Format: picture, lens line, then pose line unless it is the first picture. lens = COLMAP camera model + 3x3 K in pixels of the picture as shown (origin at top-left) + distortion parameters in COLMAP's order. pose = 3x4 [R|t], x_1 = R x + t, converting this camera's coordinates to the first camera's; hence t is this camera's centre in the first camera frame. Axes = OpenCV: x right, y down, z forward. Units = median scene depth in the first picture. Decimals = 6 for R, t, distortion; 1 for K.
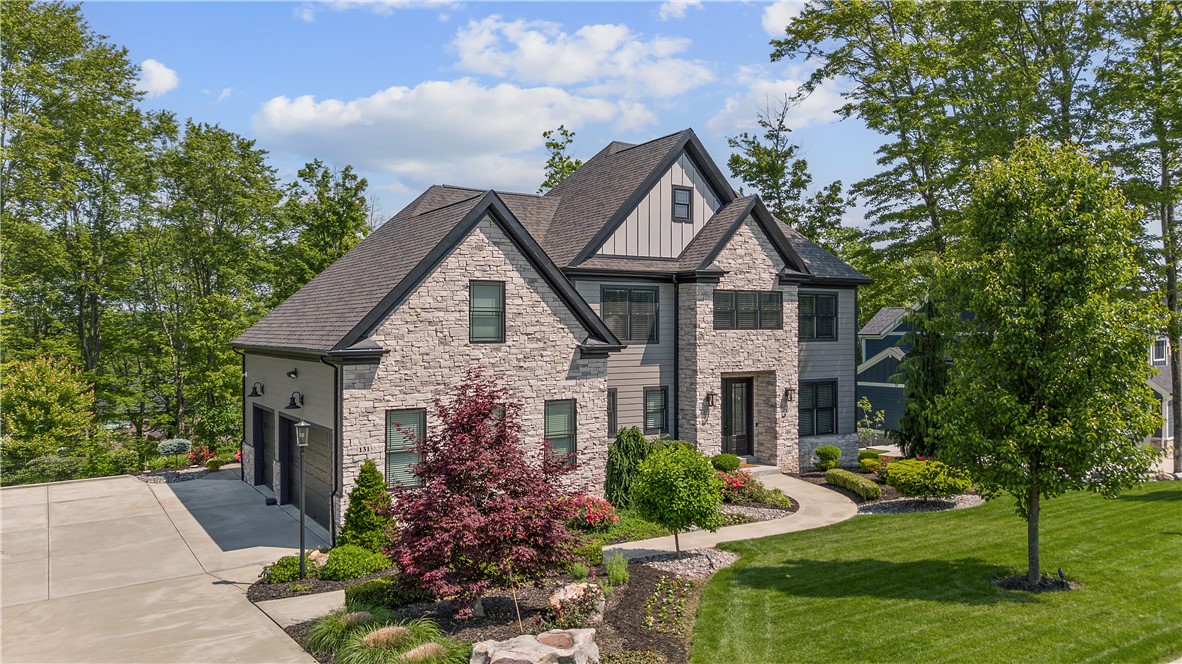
lens RADIAL K [[850.4, 0, 599.6], [0, 850.4, 335.6], [0, 0, 1]] dist [0.057926, -0.003337]
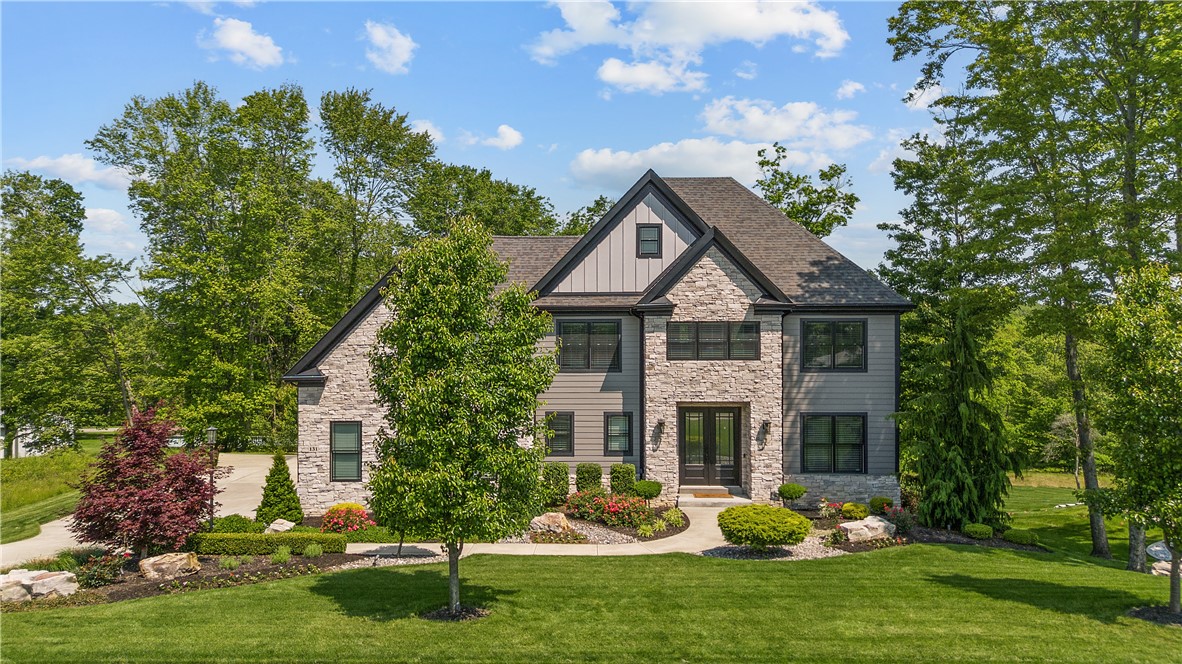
lens RADIAL K [[850.4, 0, 580.4], [0, 850.4, 326.3], [0, 0, 1]] dist [0.057926, -0.003337]
pose [[0.828243, -0.002664, -0.560363, 0.625884], [-0.003343, 0.999947, -0.009694, -0.037895], [0.560359, 0.009902, 0.828190, 0.078931]]
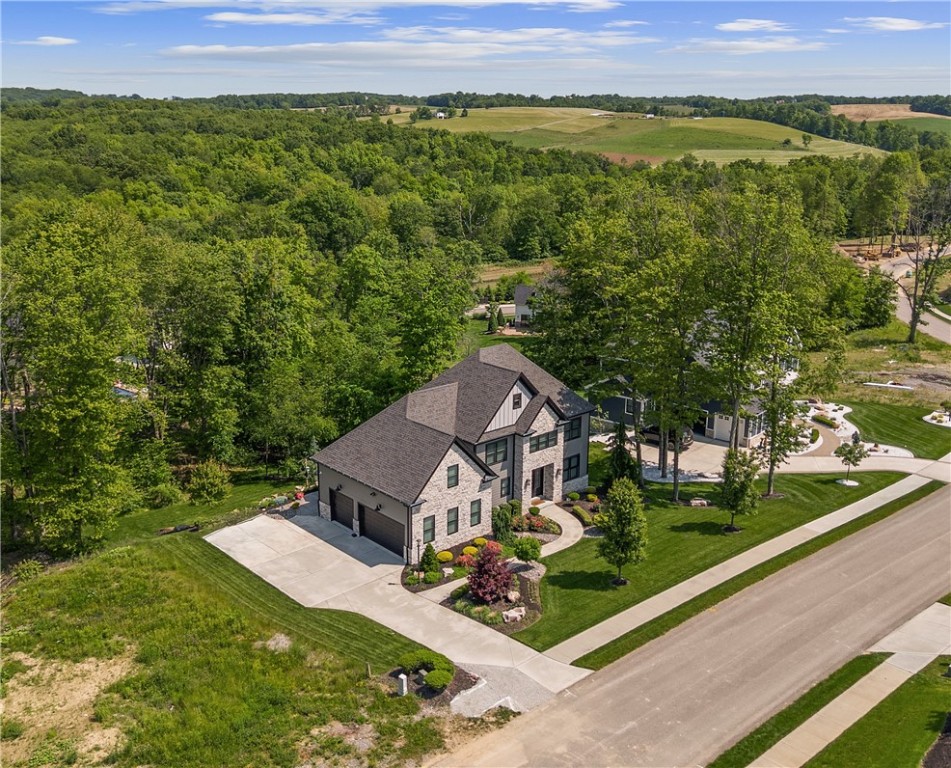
lens RADIAL K [[1029.9, 0, 474.1], [0, 1029.9, 383.7], [0, 0, 1]] dist [0.102531, 0.000000]
pose [[0.988286, -0.031400, 0.149347, -0.441164], [-0.010408, 0.962459, 0.271229, -0.970843], [-0.152257, -0.269606, 0.950858, -1.654719]]
